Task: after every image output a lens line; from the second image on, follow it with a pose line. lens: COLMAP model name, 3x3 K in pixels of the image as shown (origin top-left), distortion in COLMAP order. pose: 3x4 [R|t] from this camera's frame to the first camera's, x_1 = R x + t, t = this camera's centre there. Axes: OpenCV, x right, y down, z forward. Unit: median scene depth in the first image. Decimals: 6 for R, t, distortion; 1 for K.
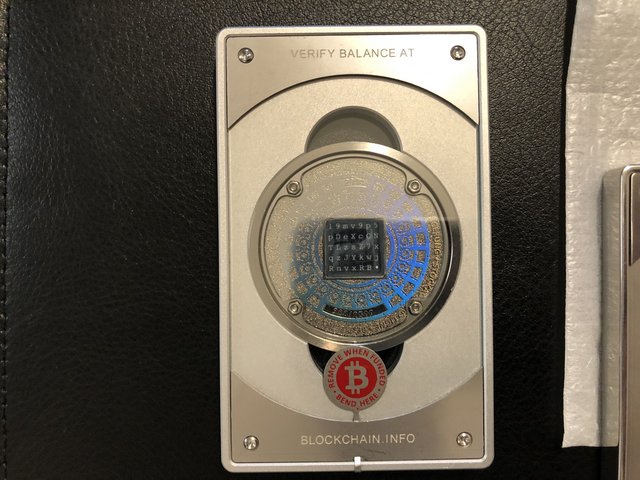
lens RADIAL K [[578.4, 0, 326.8], [0, 578.4, 239.2], [0, 0, 1]] dist [0.039163, 0.009187]
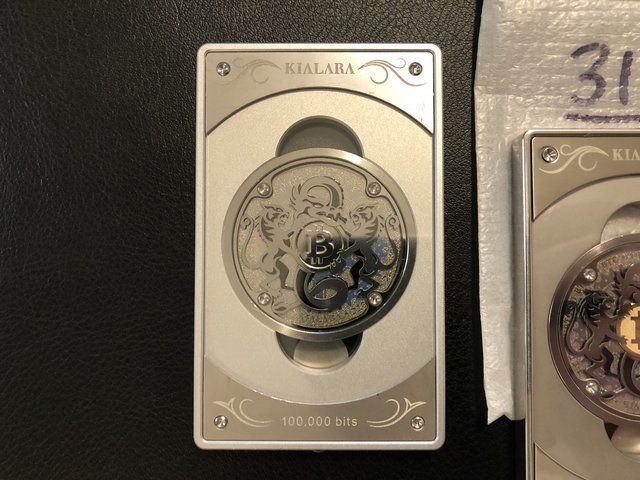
lens RADIAL K [[528.2, 0, 325.5], [0, 528.2, 236.2], [0, 0, 1]] dist [0.049467, -0.013235]
pose [[0.999801, 0.015289, -0.012783, 0.127352], [-0.015609, 0.999557, -0.025355, 0.043252], [0.012390, 0.025550, 0.999597, -0.003089]]
